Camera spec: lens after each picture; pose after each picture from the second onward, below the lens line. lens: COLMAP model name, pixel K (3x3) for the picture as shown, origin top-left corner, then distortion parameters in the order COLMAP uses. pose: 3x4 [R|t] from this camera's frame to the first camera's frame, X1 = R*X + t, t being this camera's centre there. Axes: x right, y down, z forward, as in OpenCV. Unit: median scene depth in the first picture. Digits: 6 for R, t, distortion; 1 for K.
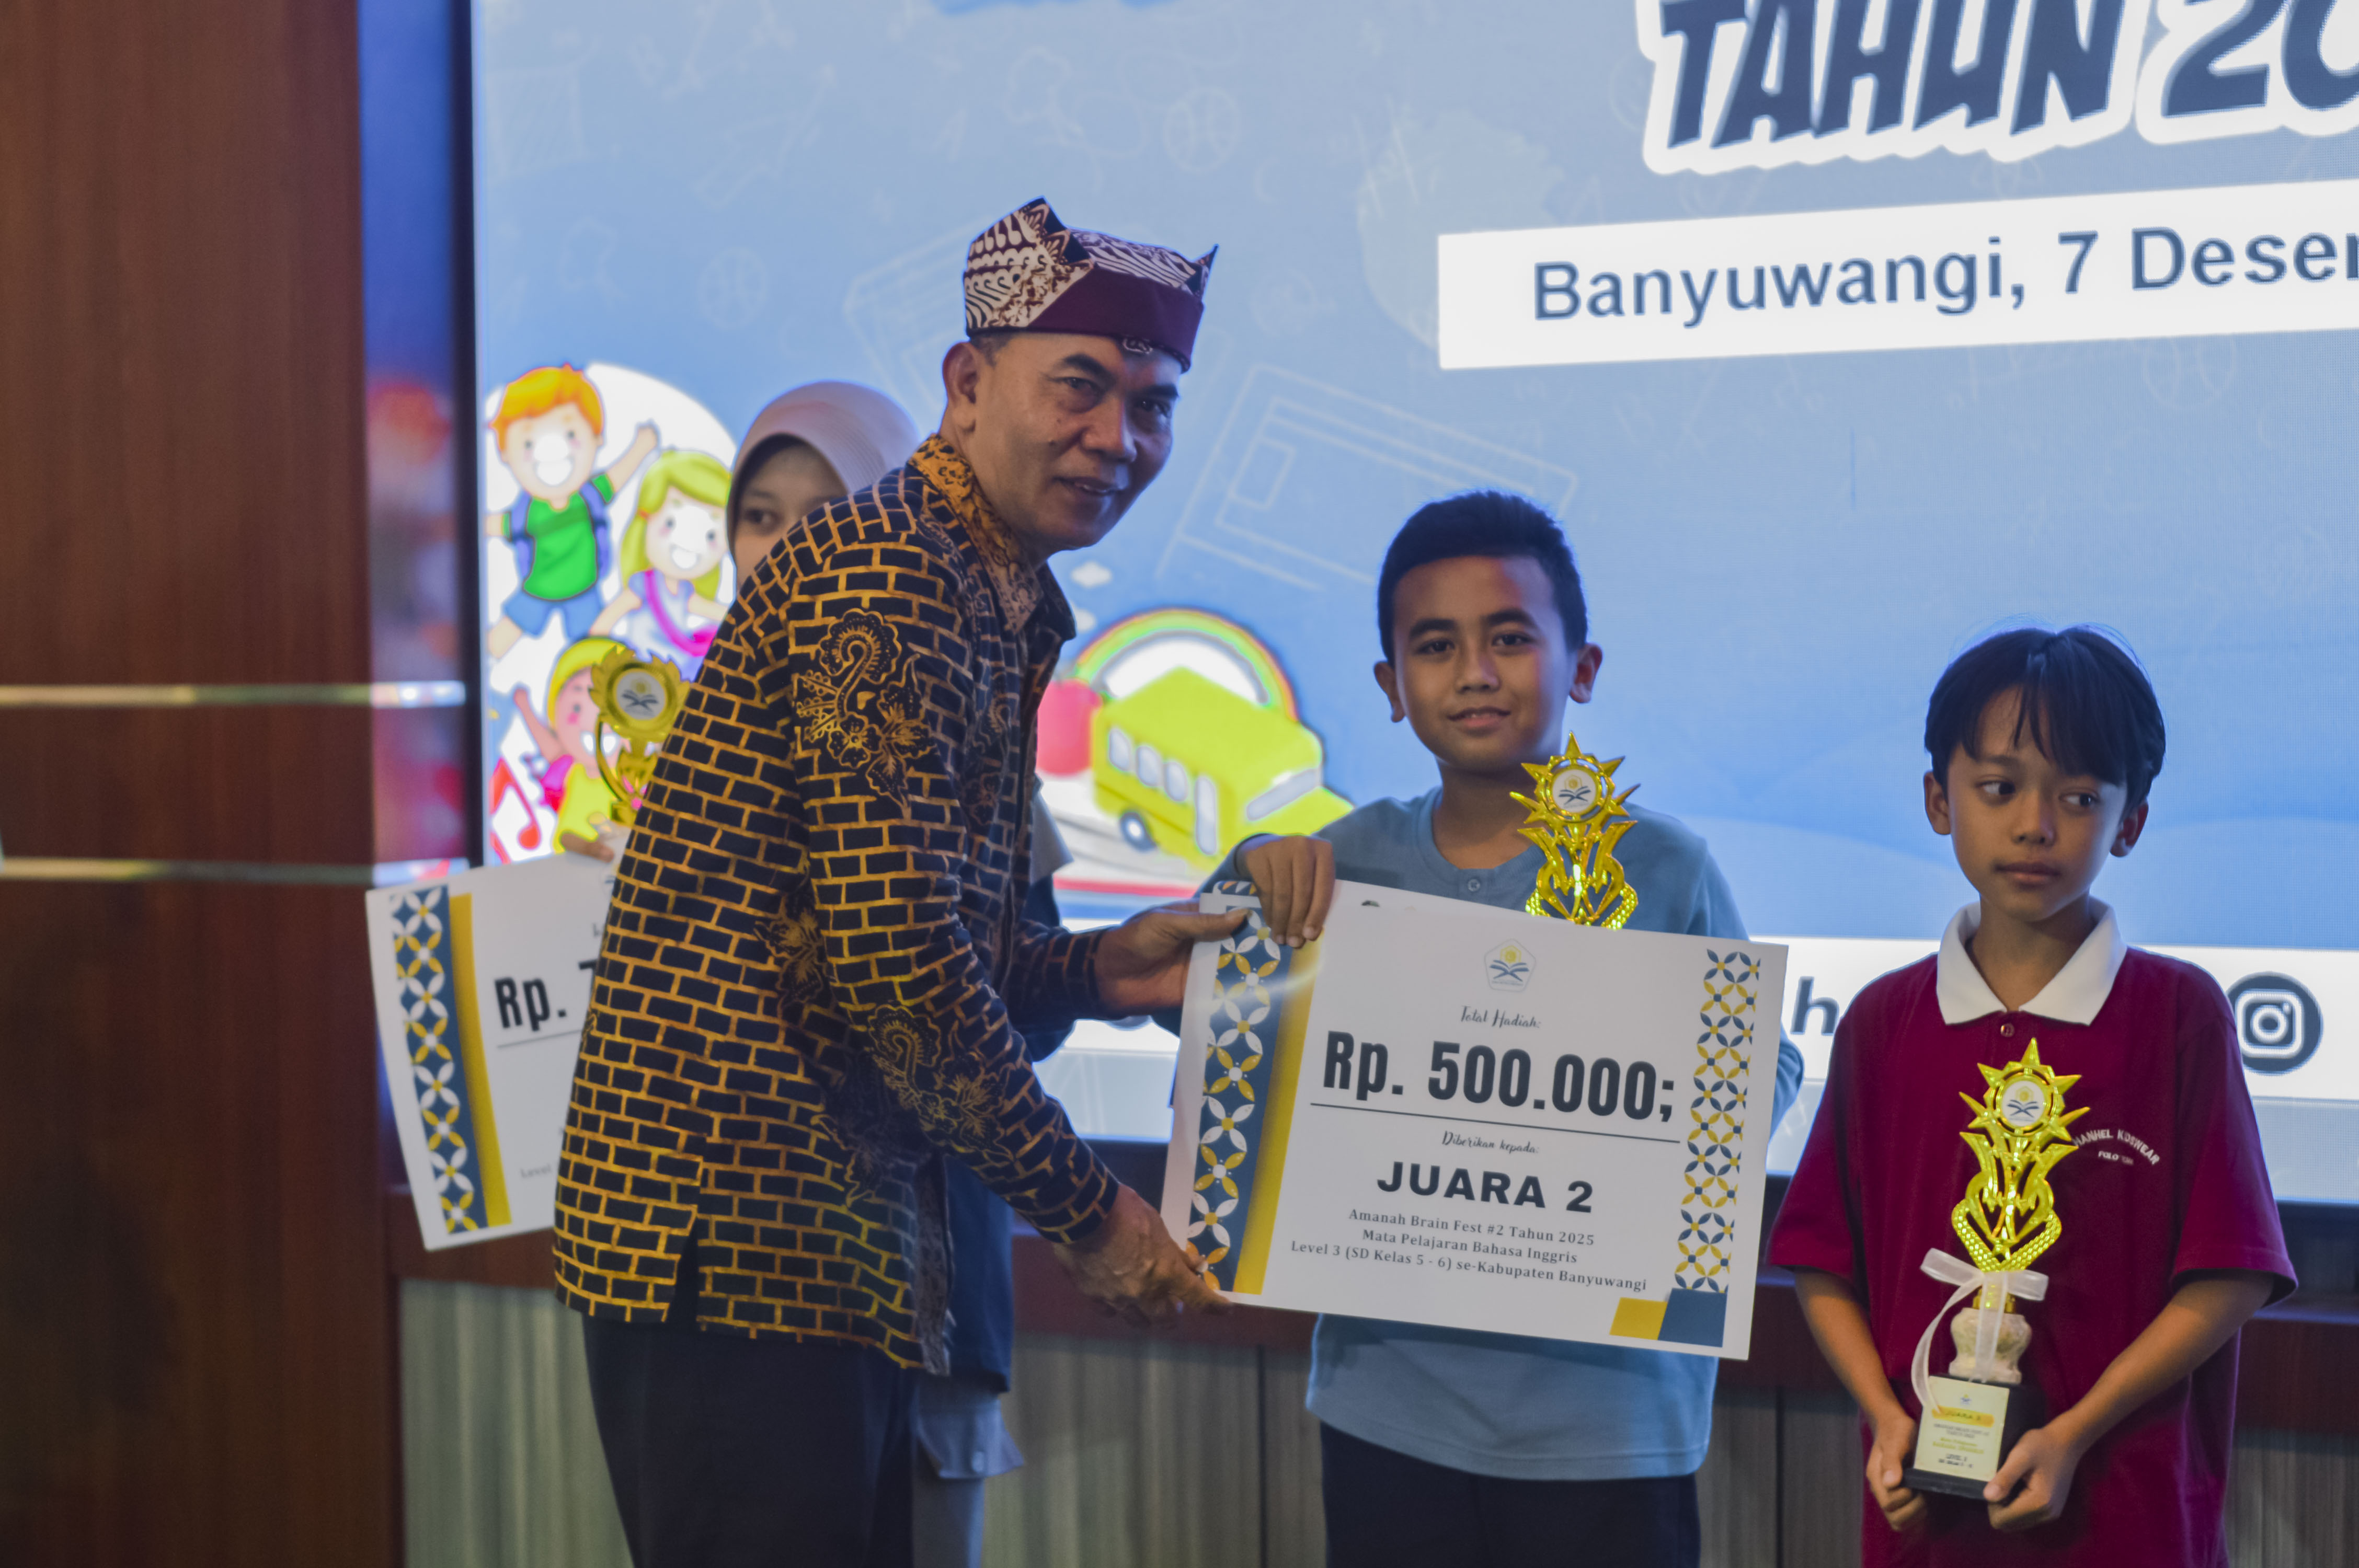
lens RADIAL K [[5730.4, 0, 1156.2], [0, 5730.4, 723.7], [0, 0, 1]] dist [-0.035991, 0.000000]
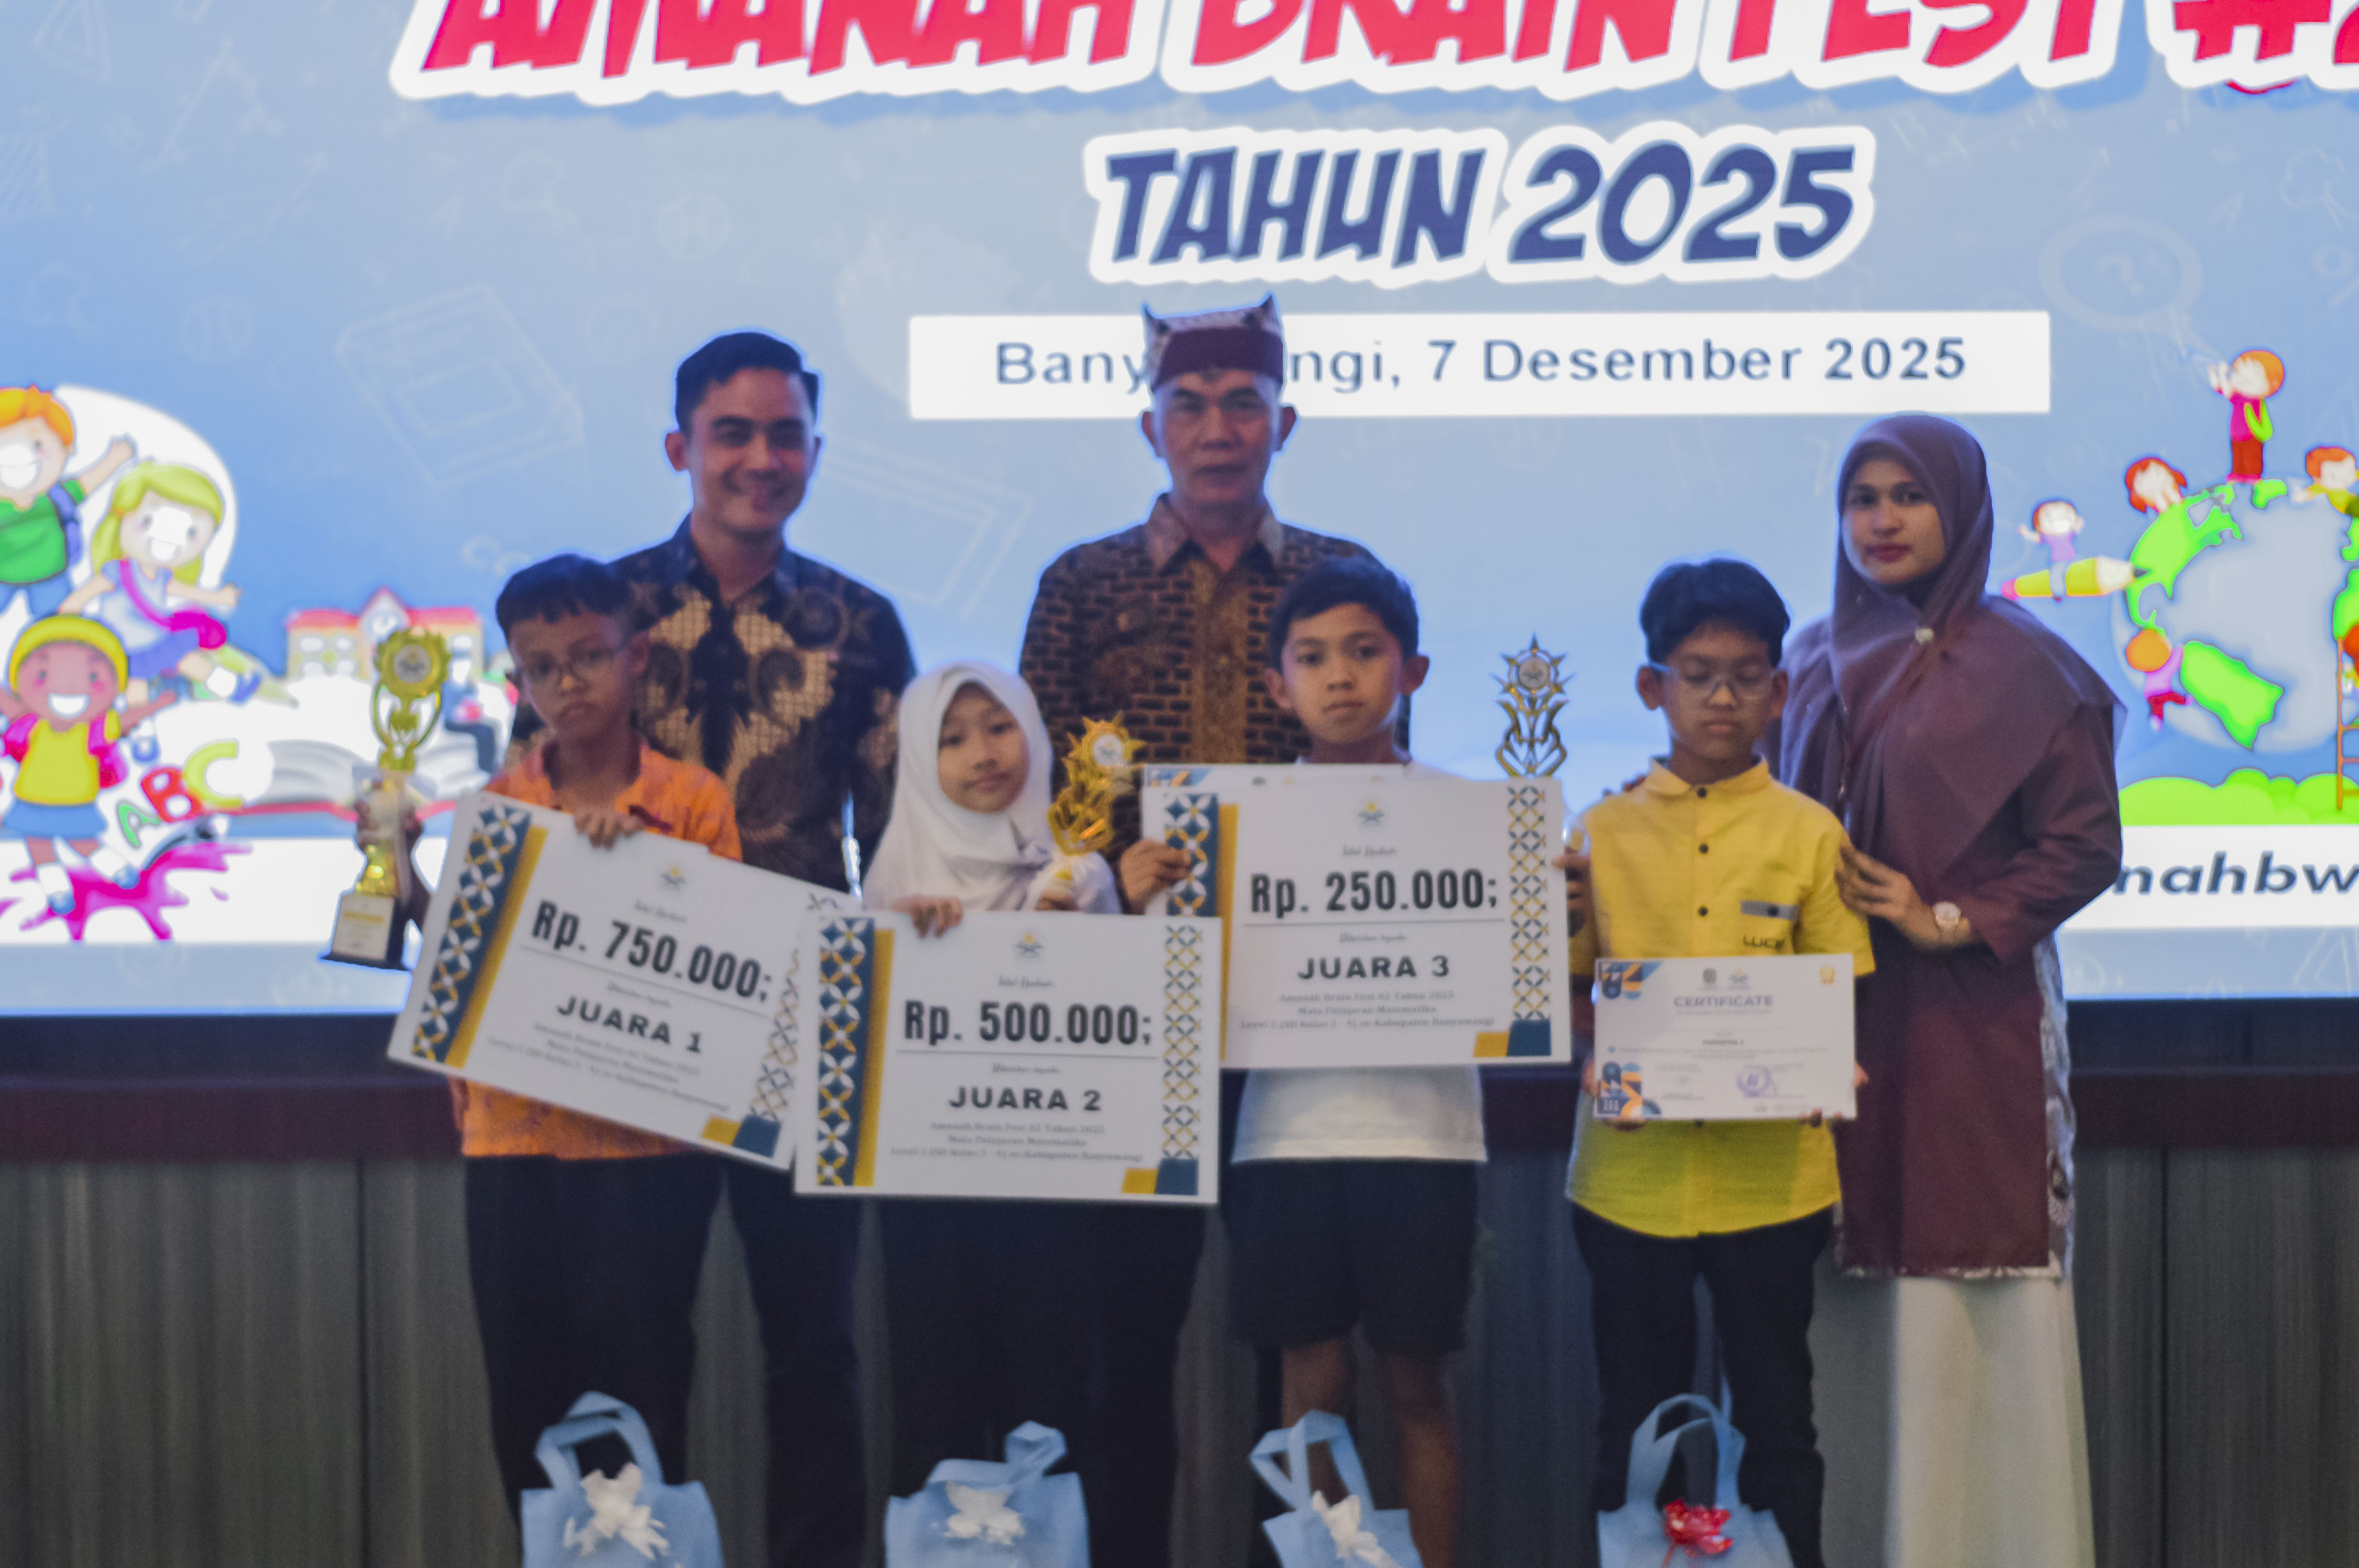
lens RADIAL K [[5730.4, 0, 1171.3], [0, 5730.4, 791.6], [0, 0, 1]] dist [-0.035991, 0.000000]
pose [[0.807991, 0.011826, 0.589076, -0.720847], [0.004054, 0.999663, -0.025630, 0.062656], [-0.589181, 0.023097, 0.807671, -0.117597]]
